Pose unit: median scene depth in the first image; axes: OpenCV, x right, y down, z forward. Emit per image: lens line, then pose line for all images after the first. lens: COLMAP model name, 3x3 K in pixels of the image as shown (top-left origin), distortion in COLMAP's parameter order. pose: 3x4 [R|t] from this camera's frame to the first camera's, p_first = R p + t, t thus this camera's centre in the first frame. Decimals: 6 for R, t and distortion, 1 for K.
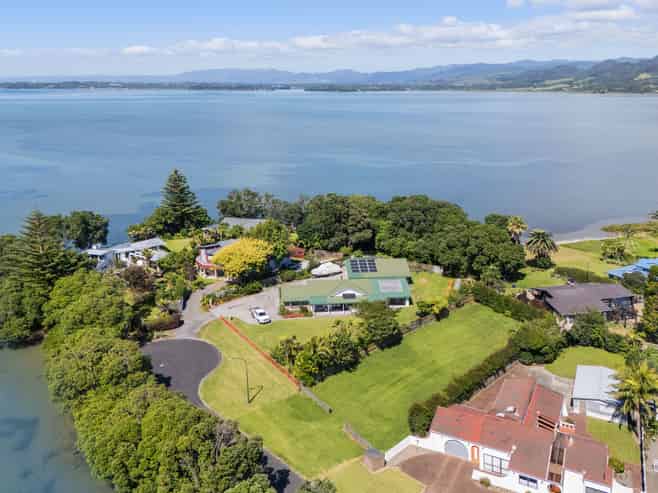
lens RADIAL K [[630.9, 0, 329.0], [0, 630.9, 246.5], [0, 0, 1]] dist [0.026286, -0.026738]
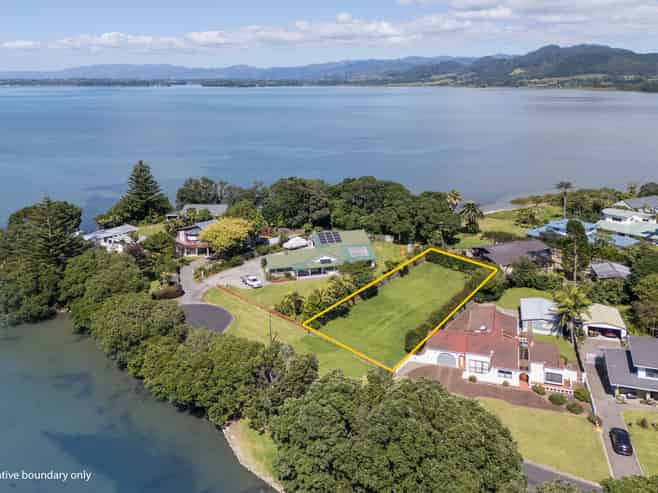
lens RADIAL K [[630.9, 0, 329.0], [0, 630.9, 246.5], [0, 0, 1]] dist [0.026286, -0.026738]
pose [[0.984487, -0.049993, 0.168186, -0.135211], [0.048741, 0.998745, 0.011564, 0.032201], [-0.168553, -0.003187, 0.985687, -0.135142]]
